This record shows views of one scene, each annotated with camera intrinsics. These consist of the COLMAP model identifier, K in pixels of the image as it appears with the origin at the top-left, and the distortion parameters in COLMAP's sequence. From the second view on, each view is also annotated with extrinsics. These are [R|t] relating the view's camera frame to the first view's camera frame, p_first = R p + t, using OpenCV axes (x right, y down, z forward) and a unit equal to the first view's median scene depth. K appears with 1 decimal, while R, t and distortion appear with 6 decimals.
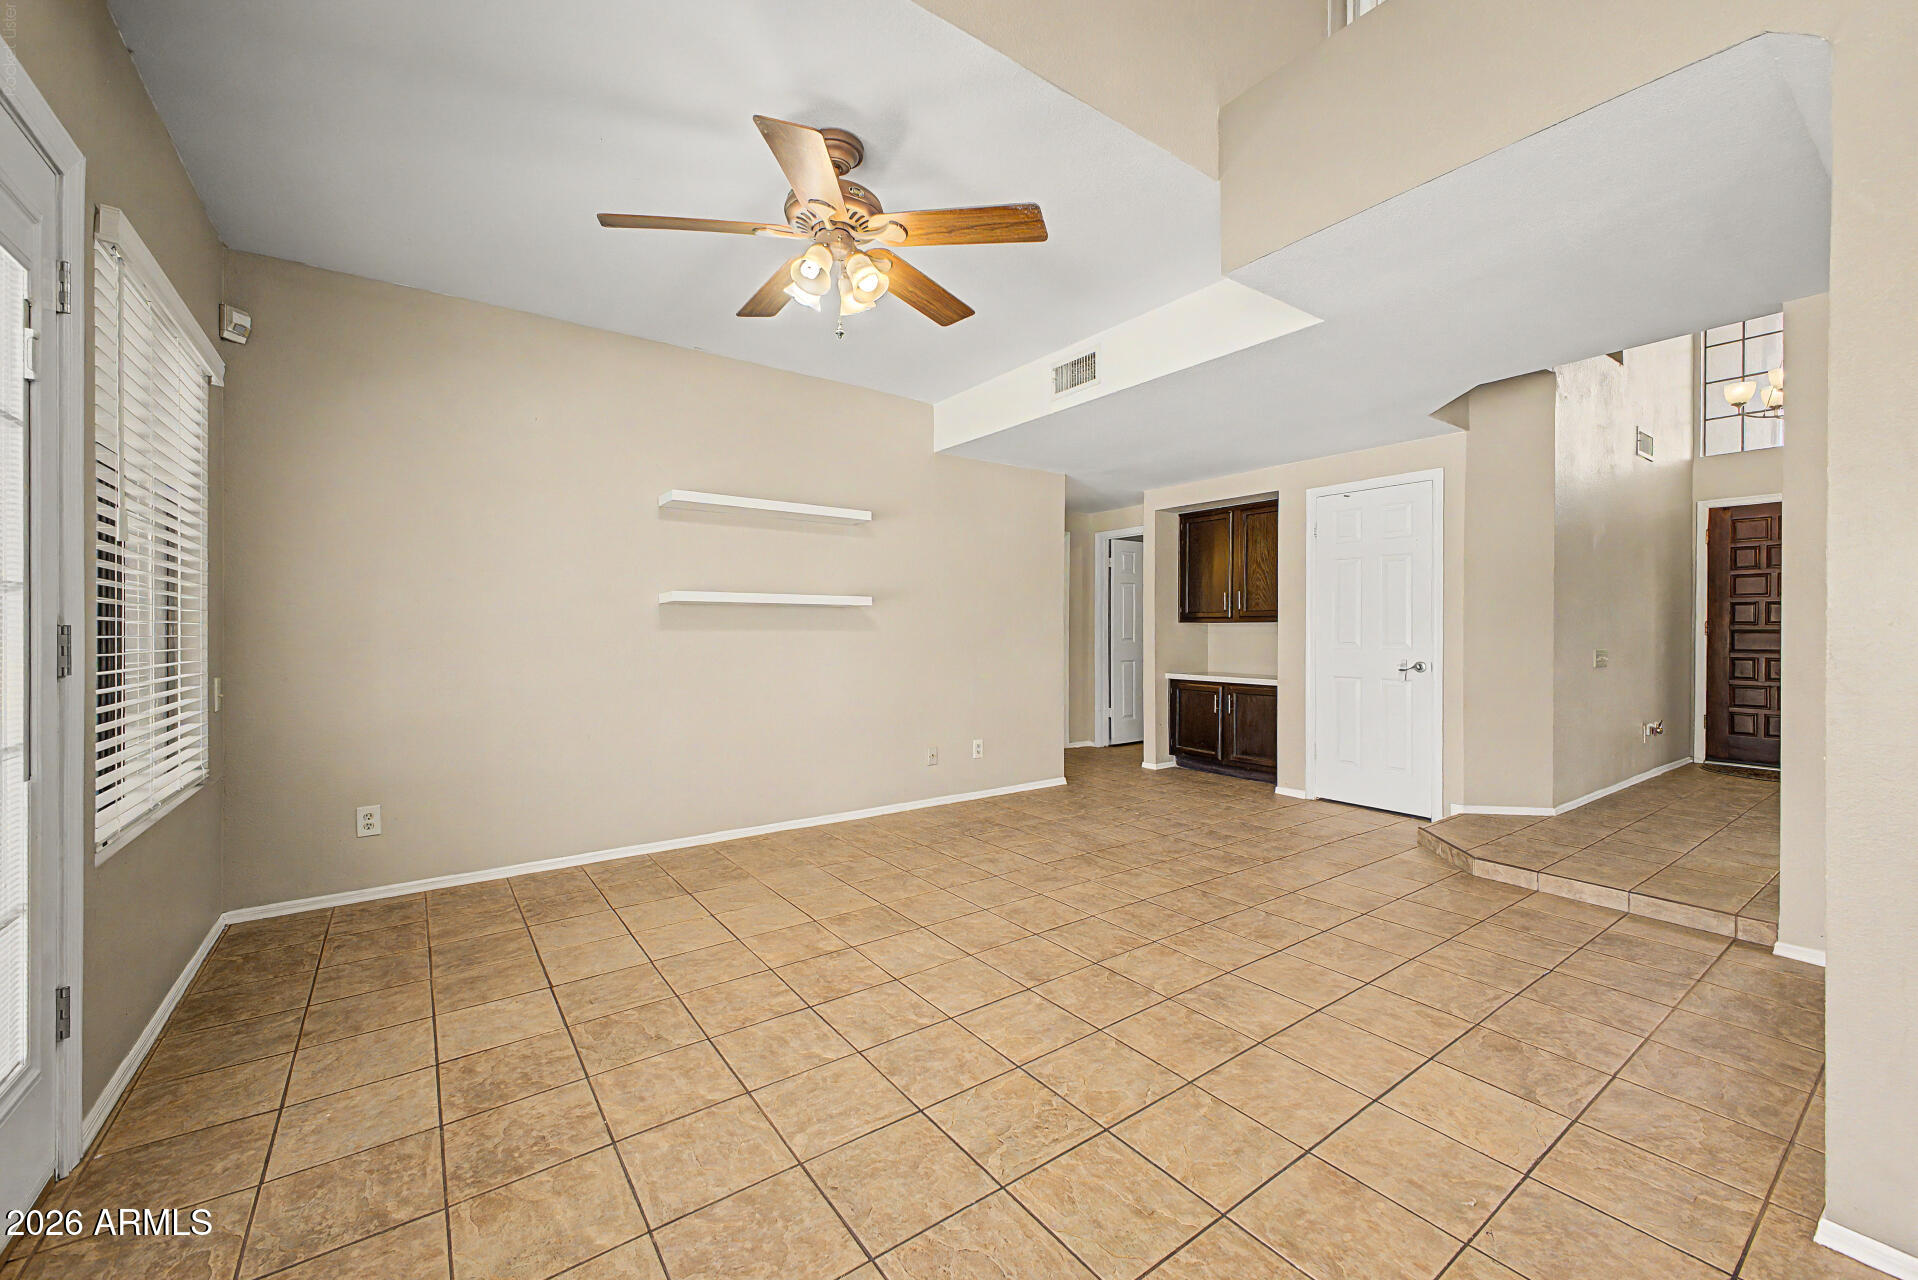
lens RADIAL K [[751.5, 0, 955.9], [0, 751.5, 638.6], [0, 0, 1]] dist [0.004045, -0.001039]
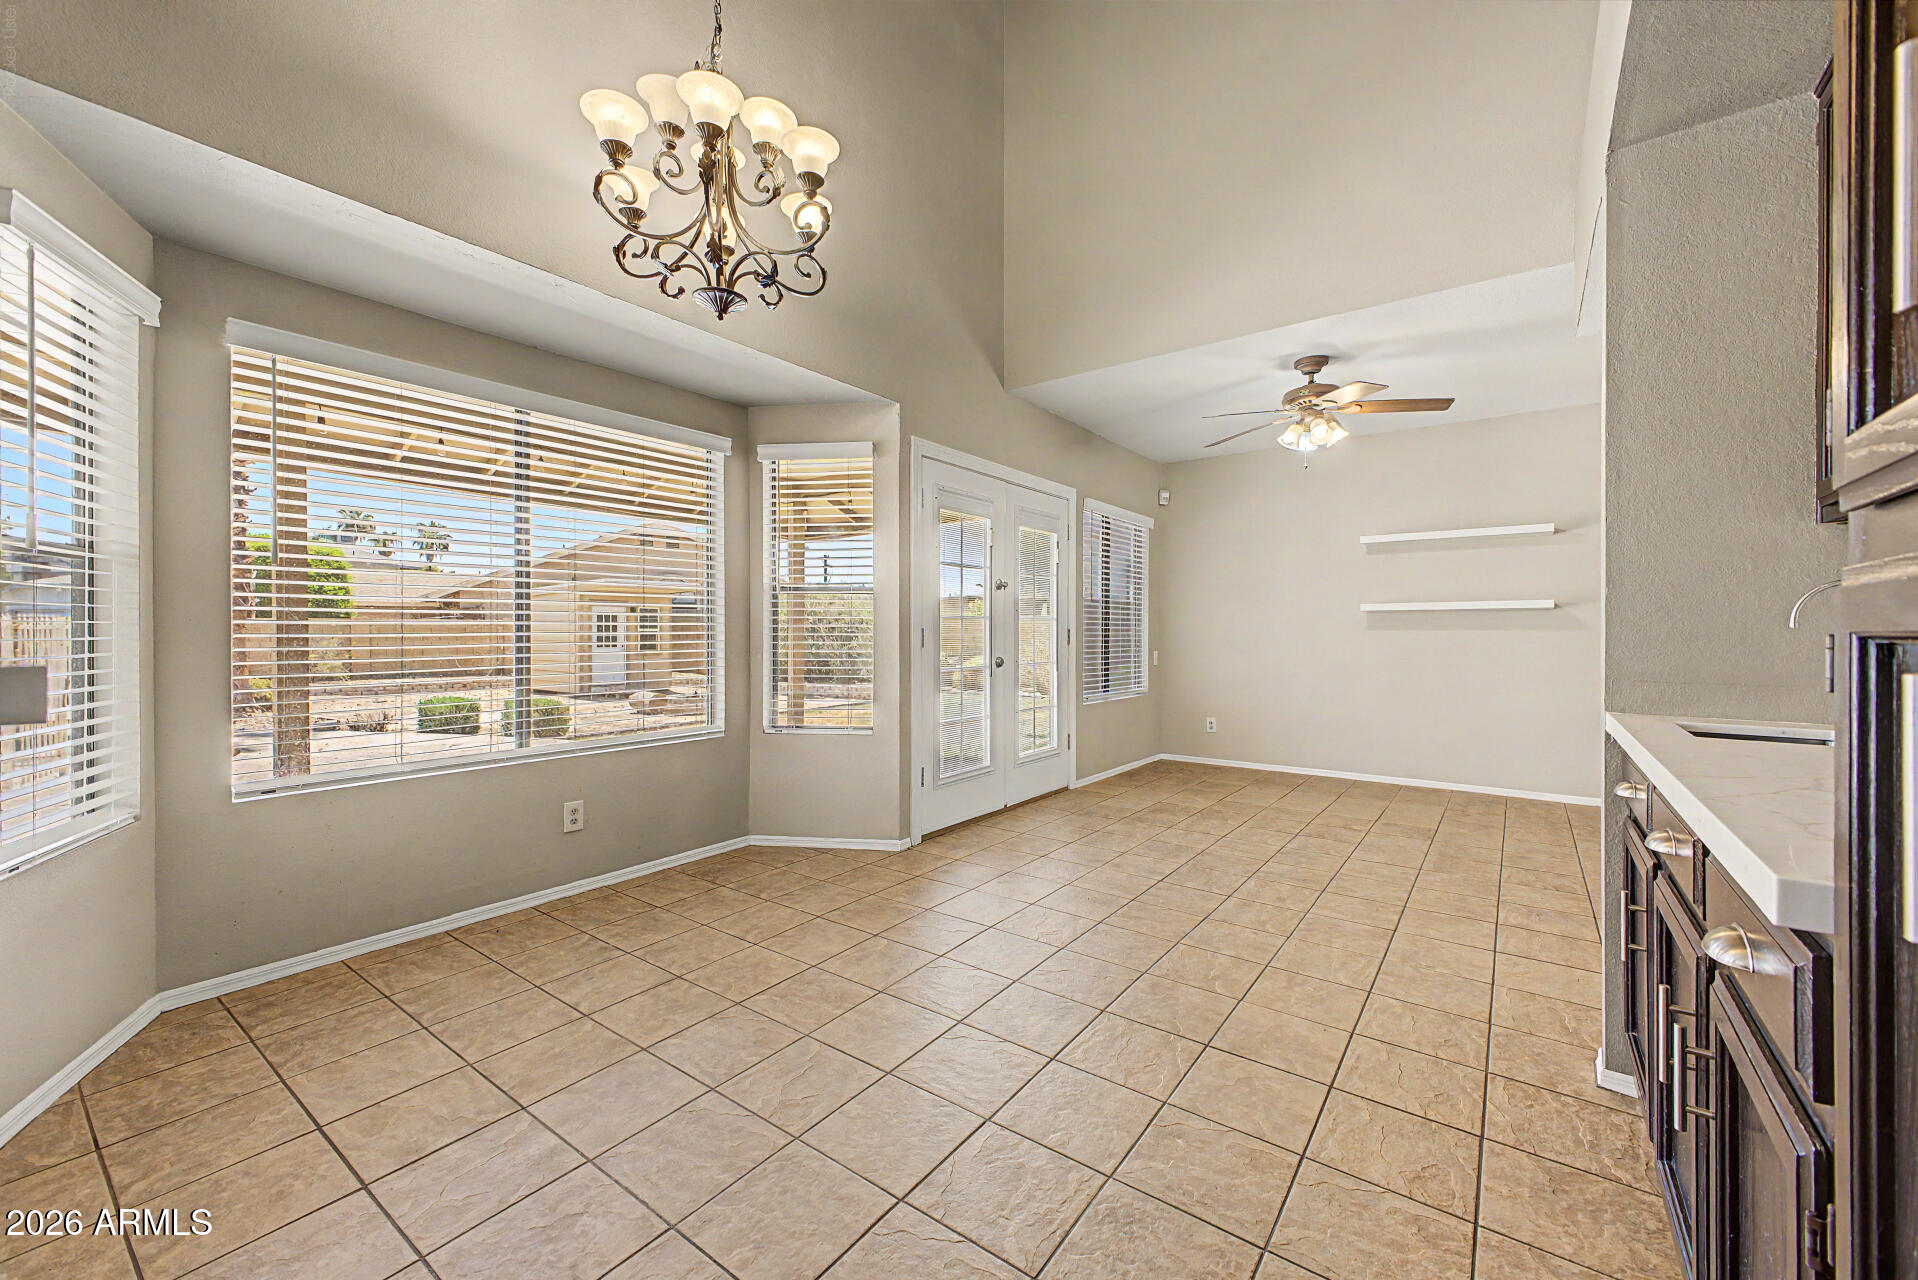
lens RADIAL K [[751.5, 0, 964.9], [0, 751.5, 635.0], [0, 0, 1]] dist [0.004045, -0.001039]
pose [[0.309658, 0.001535, -0.950847, 1.283927], [-0.003024, 0.999995, 0.000630, -0.001839], [0.950843, 0.002680, 0.309662, -0.345957]]
